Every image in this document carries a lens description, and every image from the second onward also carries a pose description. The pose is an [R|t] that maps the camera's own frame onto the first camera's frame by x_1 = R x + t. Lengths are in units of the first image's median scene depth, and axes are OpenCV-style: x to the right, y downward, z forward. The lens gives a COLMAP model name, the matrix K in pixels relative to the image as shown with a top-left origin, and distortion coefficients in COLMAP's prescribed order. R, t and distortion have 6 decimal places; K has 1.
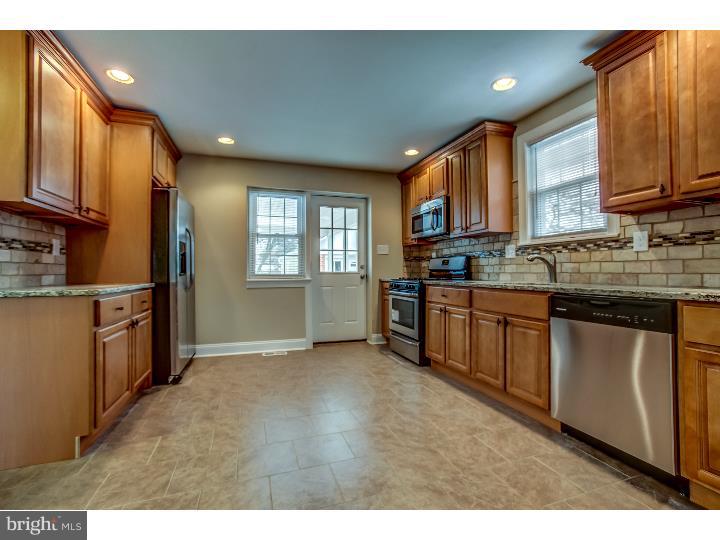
lens RADIAL K [[320.6, 0, 359.7], [0, 320.6, 268.6], [0, 0, 1]] dist [-0.043387, 0.008441]
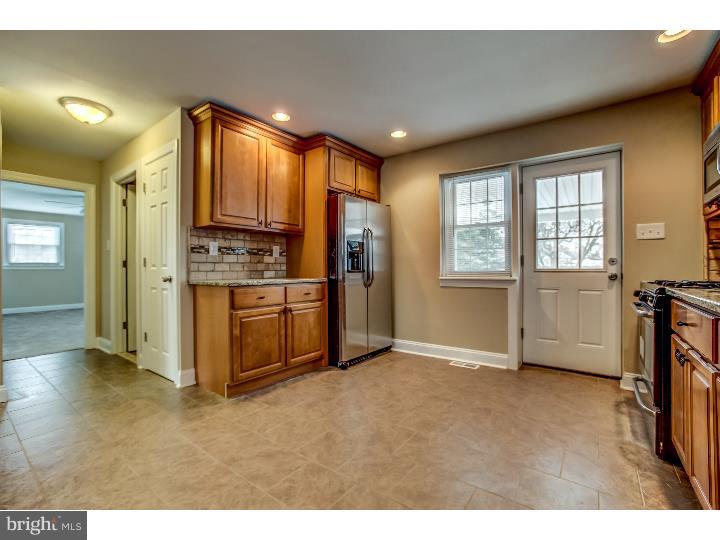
lens RADIAL K [[320.6, 0, 359.3], [0, 320.6, 266.4], [0, 0, 1]] dist [-0.043387, 0.008441]
pose [[0.559850, -0.003301, -0.828587, 0.336200], [0.008092, 0.999966, 0.001484, 0.000449], [0.828554, -0.007536, 0.559858, 0.355003]]
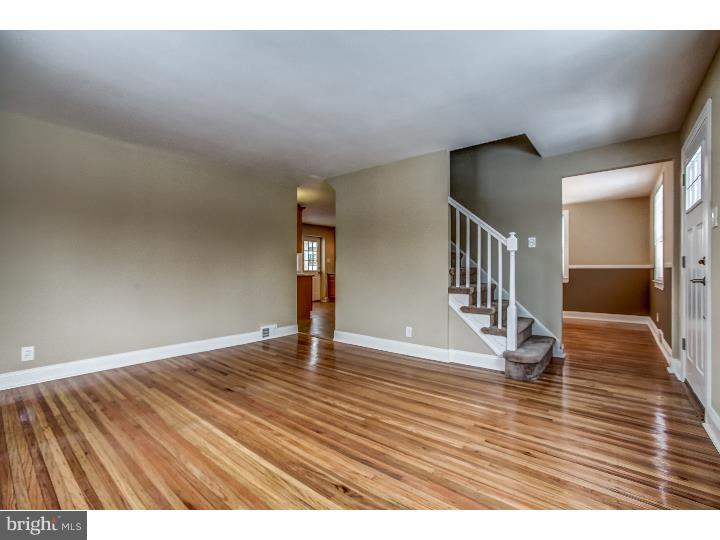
lens RADIAL K [[320.6, 0, 364.8], [0, 320.6, 269.2], [0, 0, 1]] dist [-0.043387, 0.008441]
pose [[0.821589, 0.003263, 0.570071, -1.430445], [-0.006135, 0.999976, 0.003118, -0.009866], [-0.570047, -0.006059, 0.821590, -1.455860]]
